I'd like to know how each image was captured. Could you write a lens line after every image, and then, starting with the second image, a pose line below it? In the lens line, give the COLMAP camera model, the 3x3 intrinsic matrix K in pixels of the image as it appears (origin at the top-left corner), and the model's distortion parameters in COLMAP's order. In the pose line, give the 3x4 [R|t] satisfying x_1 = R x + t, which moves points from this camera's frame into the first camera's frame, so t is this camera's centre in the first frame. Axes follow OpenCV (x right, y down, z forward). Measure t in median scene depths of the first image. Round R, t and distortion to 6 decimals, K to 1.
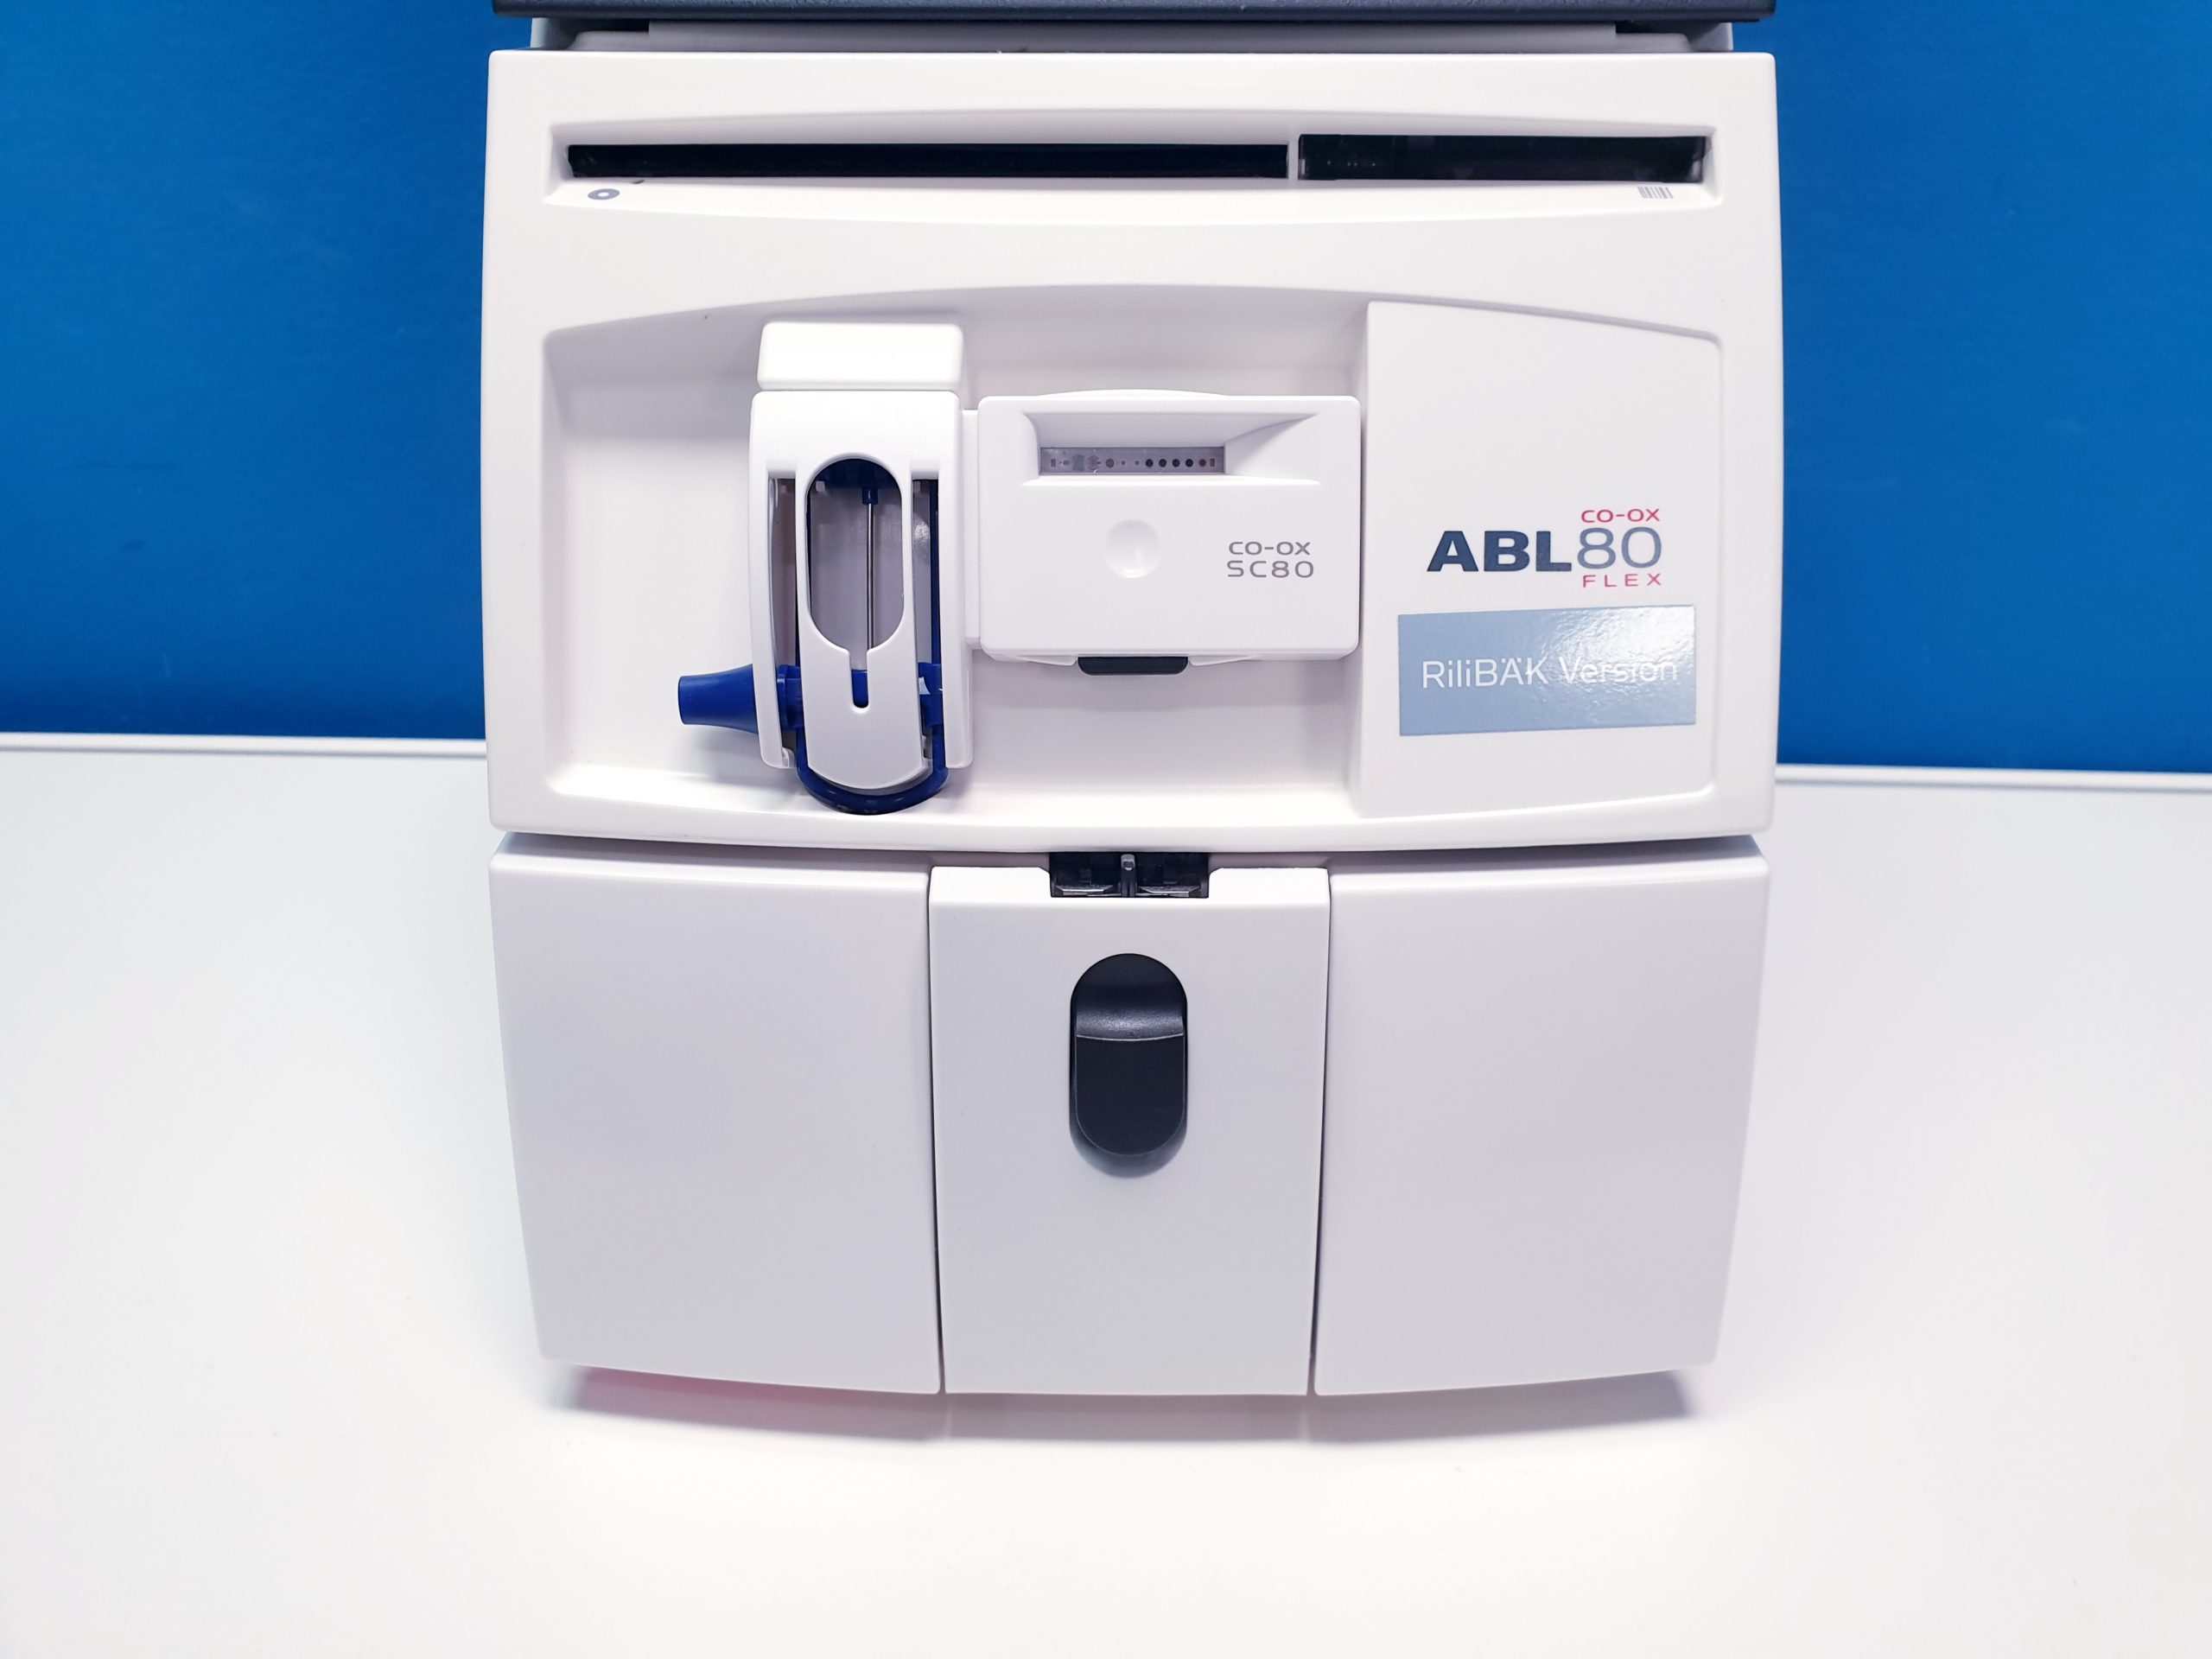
lens RADIAL K [[1769.6, 0, 1111.1], [0, 1769.6, 898.3], [0, 0, 1]] dist [0.115980, -0.478784]
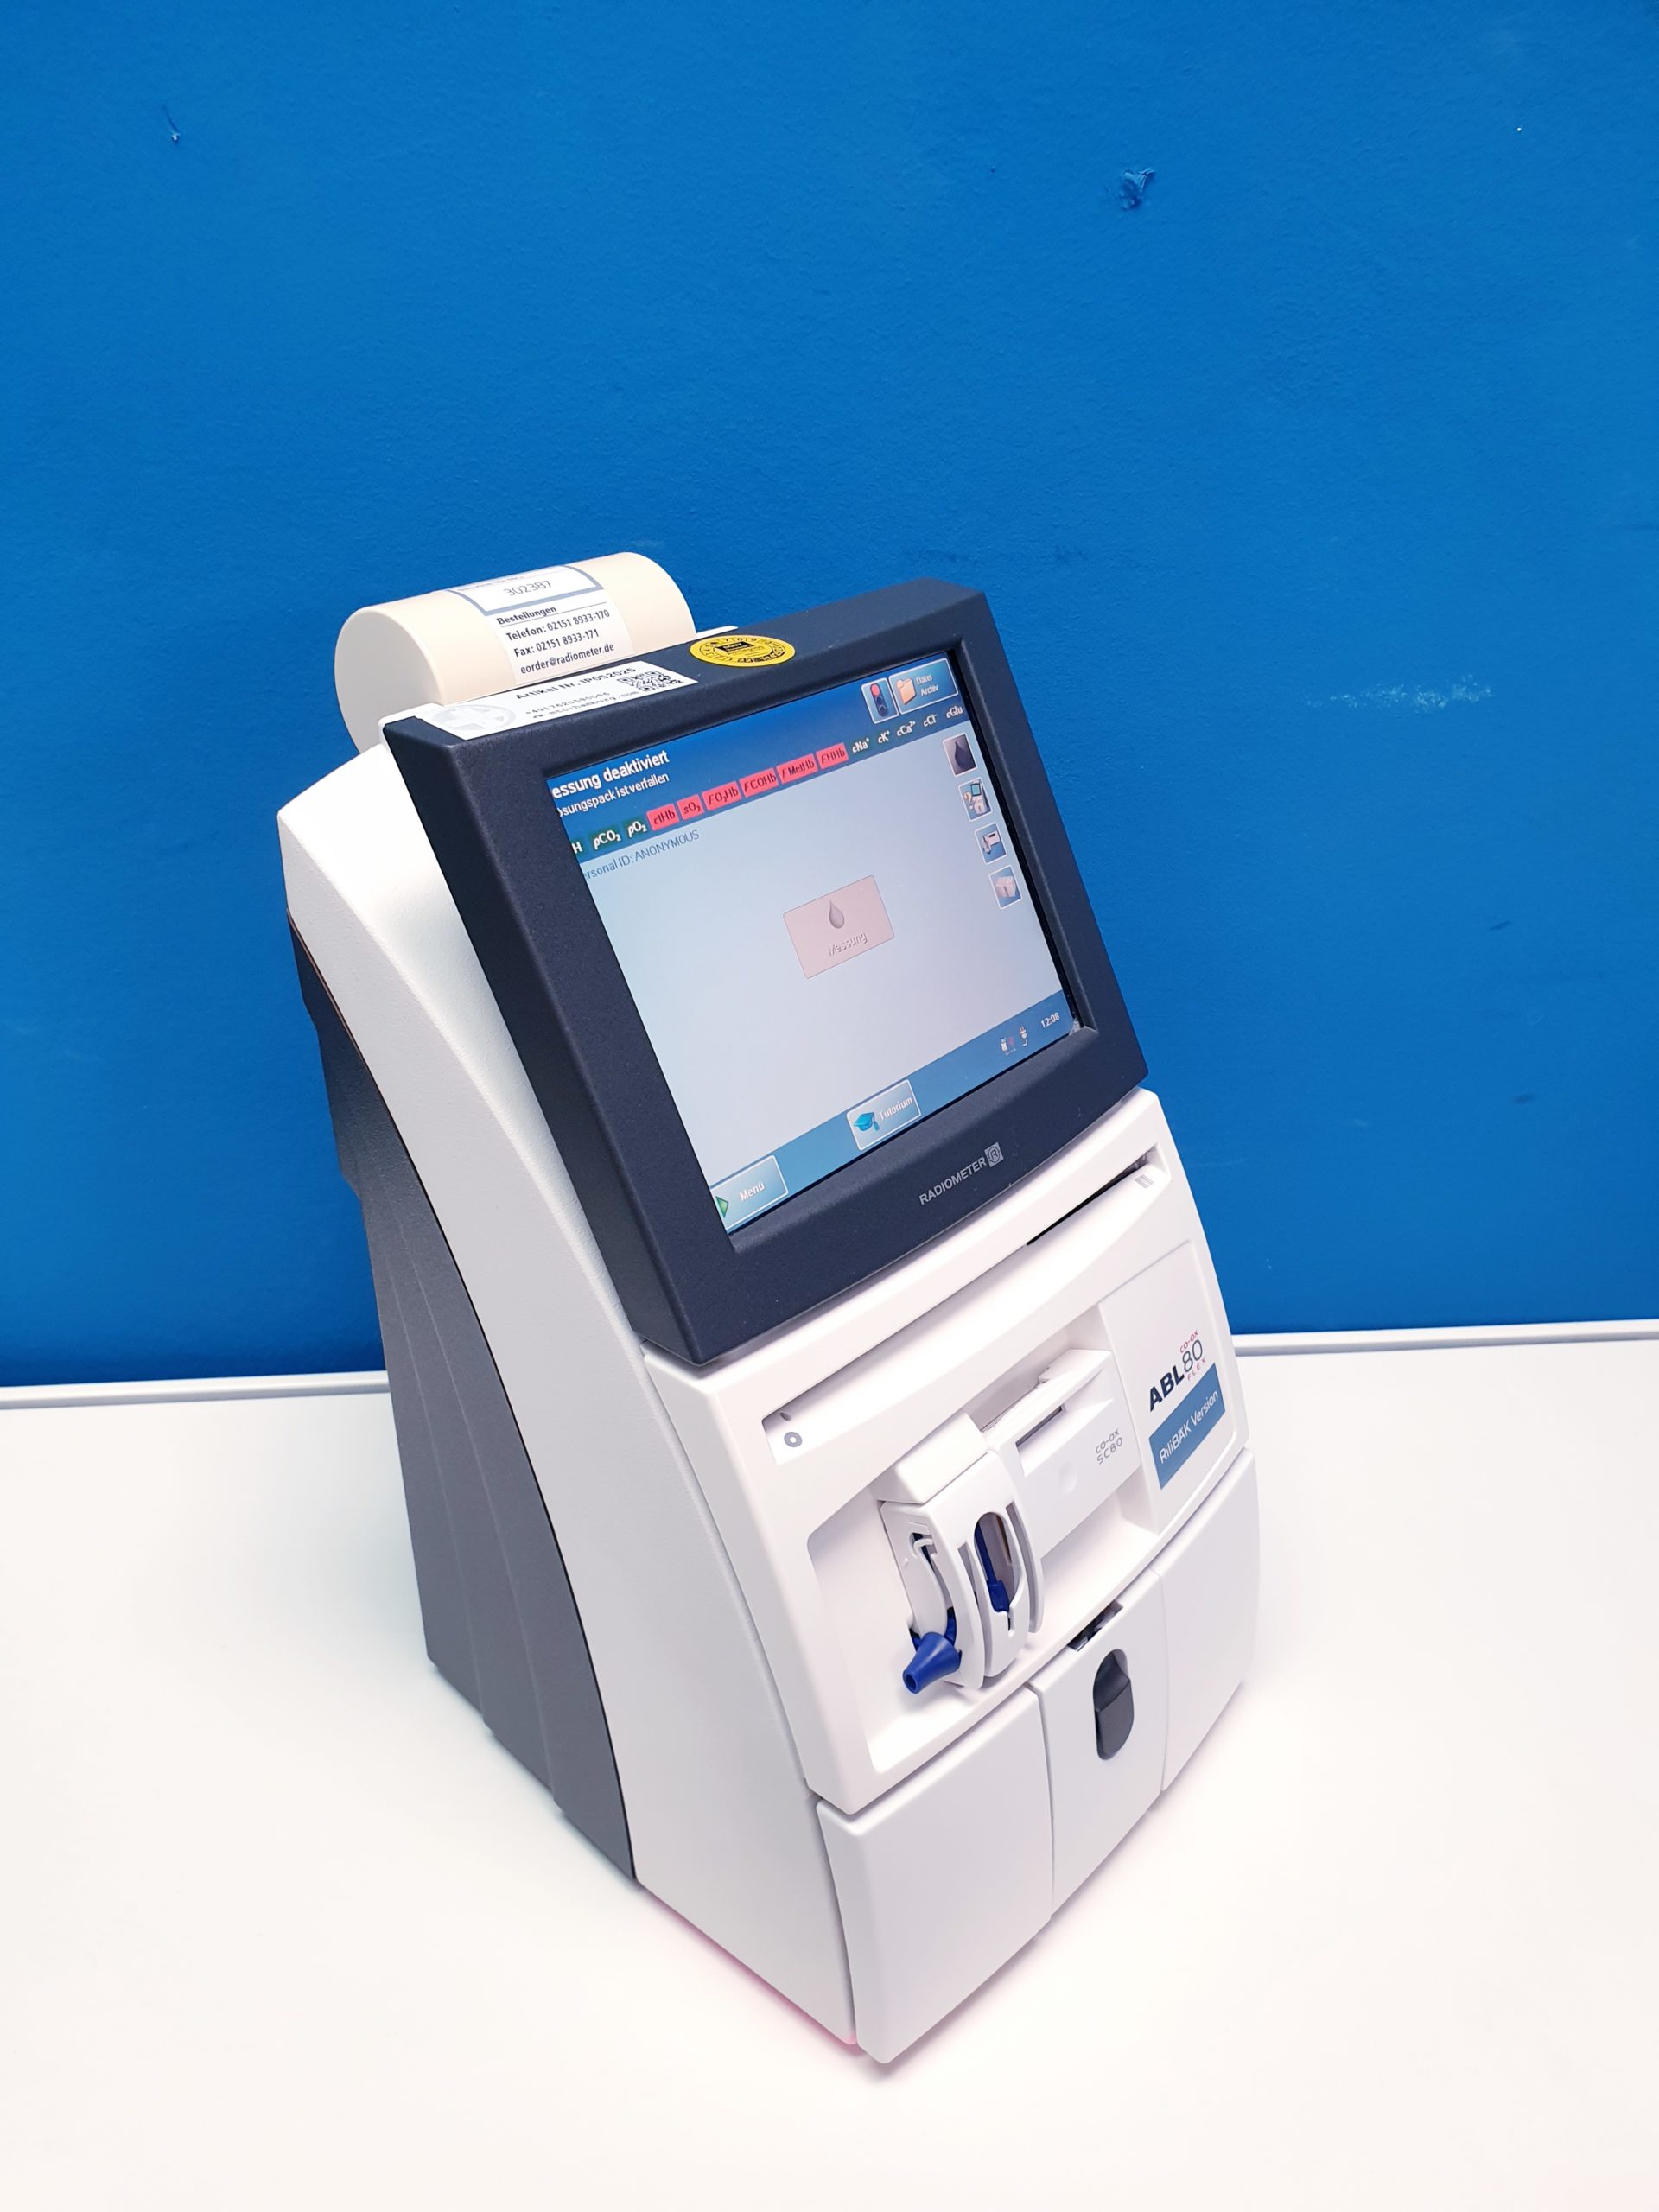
lens RADIAL K [[1732.1, 0, 826.7], [0, 1732.1, 1163.0], [0, 0, 1]] dist [0.005928, -0.274922]
pose [[0.656204, -0.389601, 0.646226, -1.201966], [0.334386, 0.917861, 0.213817, -0.972619], [-0.676448, 0.075782, 0.732581, -0.197903]]
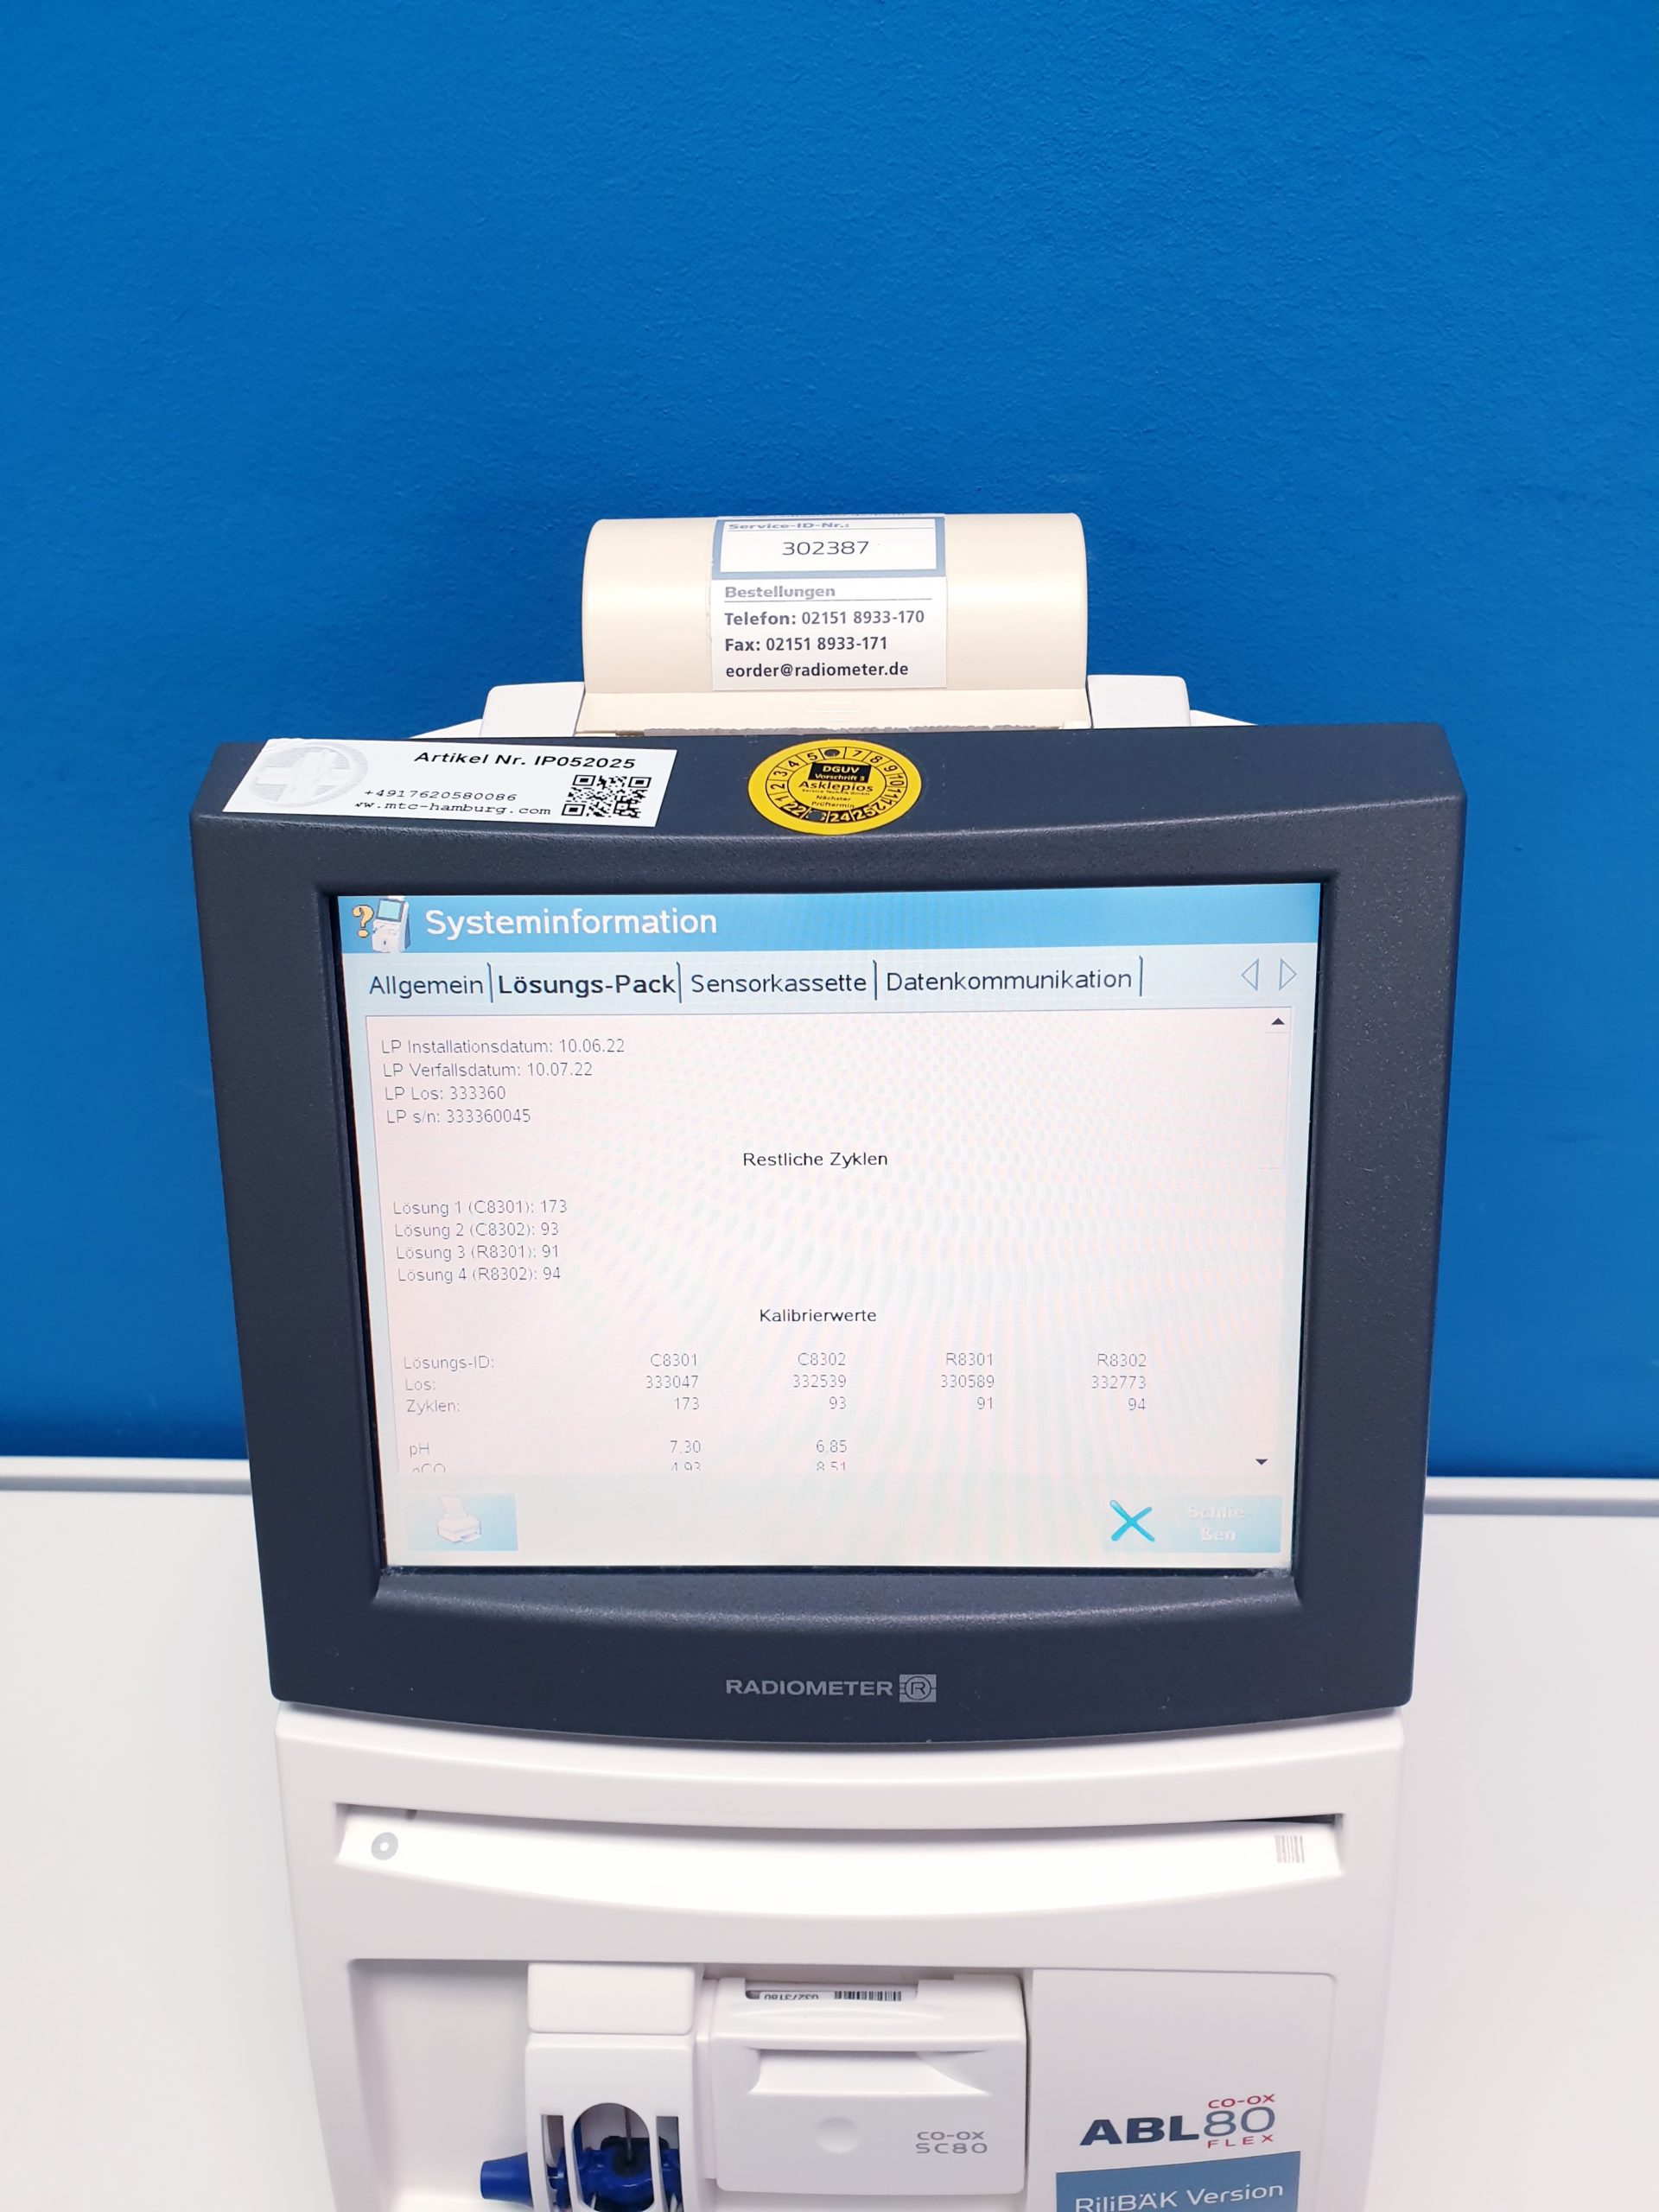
lens RADIAL K [[1744.2, 0, 826.3], [0, 1744.2, 1101.2], [0, 0, 1]] dist [-0.040014, 0.024959]
pose [[0.999357, -0.009731, -0.034497, 0.051032], [0.017682, 0.971027, 0.238315, -1.160095], [0.031179, -0.238772, 0.970575, 0.016157]]
